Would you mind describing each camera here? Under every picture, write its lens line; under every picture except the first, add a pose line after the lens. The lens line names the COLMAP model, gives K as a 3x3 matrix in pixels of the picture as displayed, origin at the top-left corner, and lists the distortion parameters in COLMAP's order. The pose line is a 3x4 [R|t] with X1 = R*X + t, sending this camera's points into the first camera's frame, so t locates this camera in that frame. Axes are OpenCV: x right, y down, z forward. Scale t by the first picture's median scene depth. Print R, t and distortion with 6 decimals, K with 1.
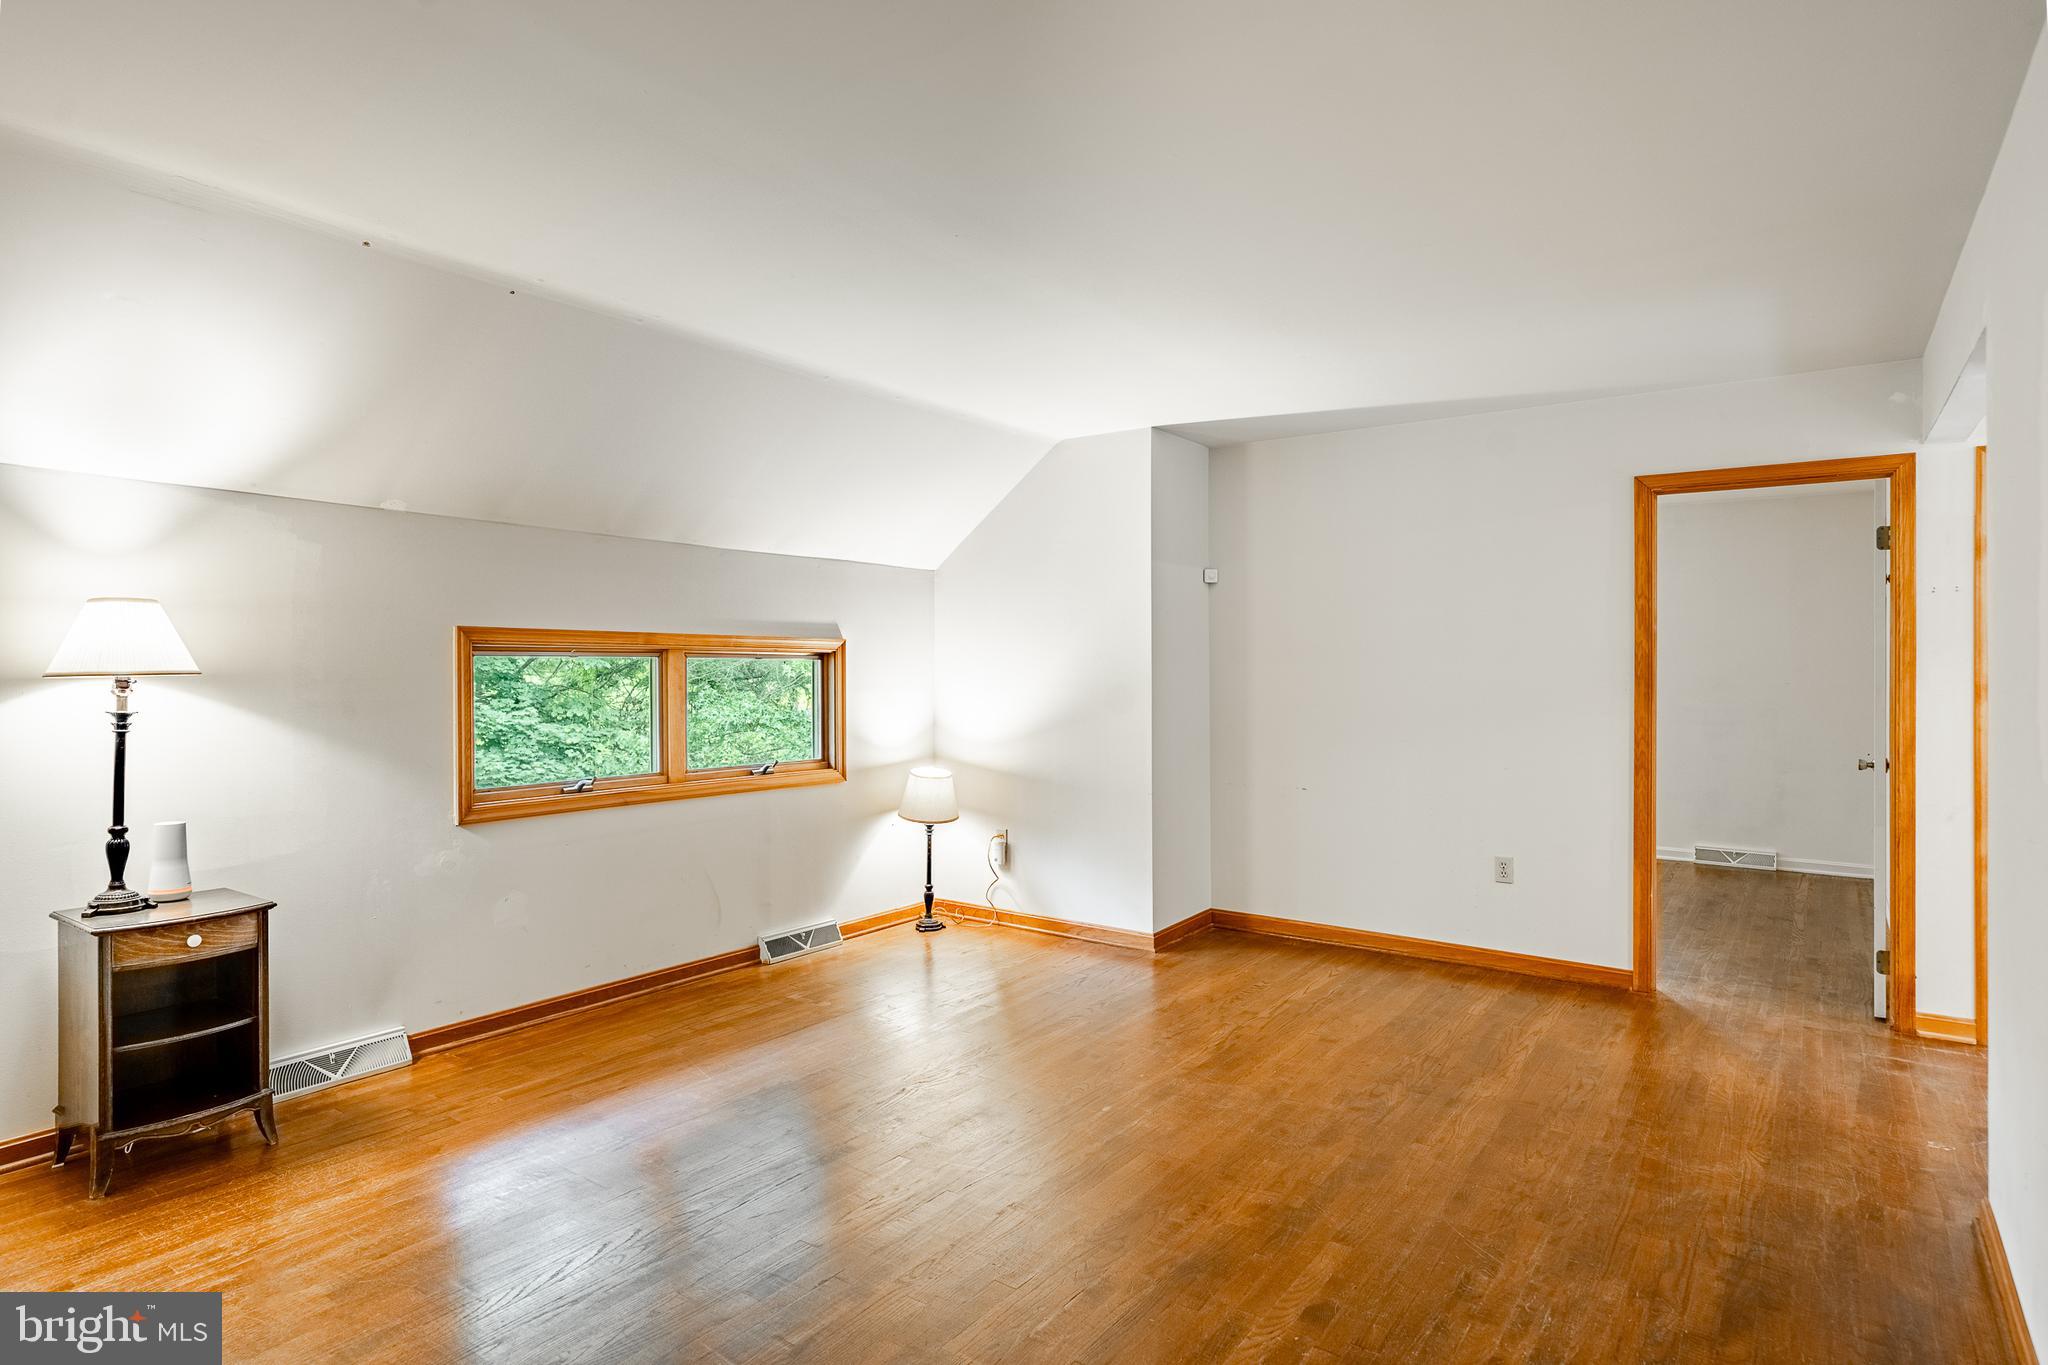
lens RADIAL K [[1064.2, 0, 1012.8], [0, 1064.2, 670.5], [0, 0, 1]] dist [0.003421, 0.001500]
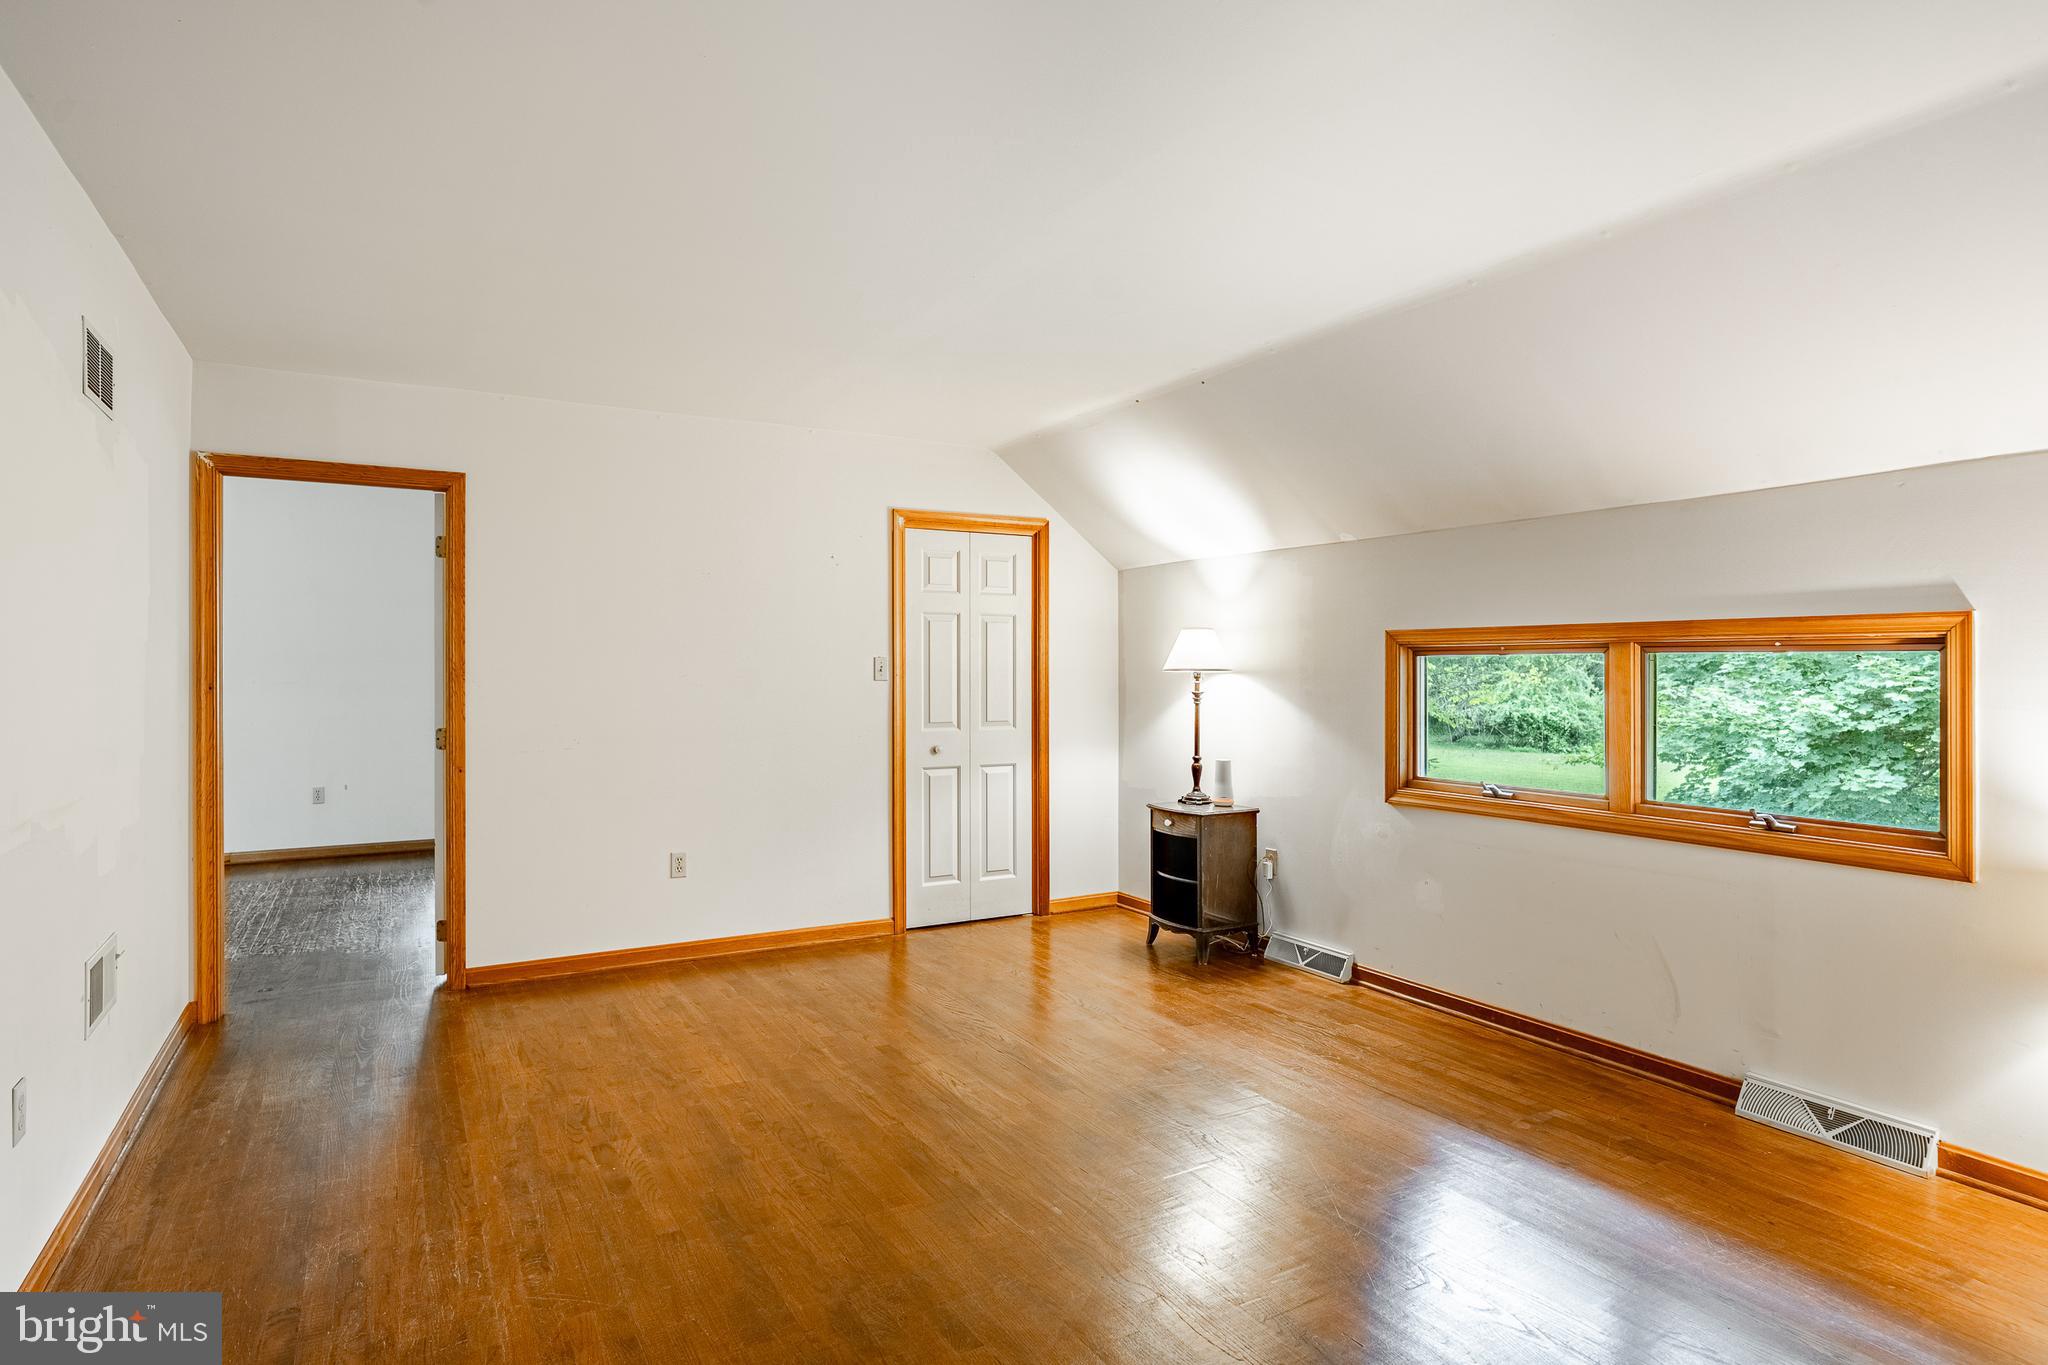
lens RADIAL K [[1064.2, 0, 1008.3], [0, 1064.2, 681.8], [0, 0, 1]] dist [0.003421, 0.001500]
pose [[-0.383319, 0.010356, -0.923558, 0.858916], [-0.002627, 0.999921, 0.012302, 0.000587], [0.923612, 0.007142, -0.383261, 1.295750]]
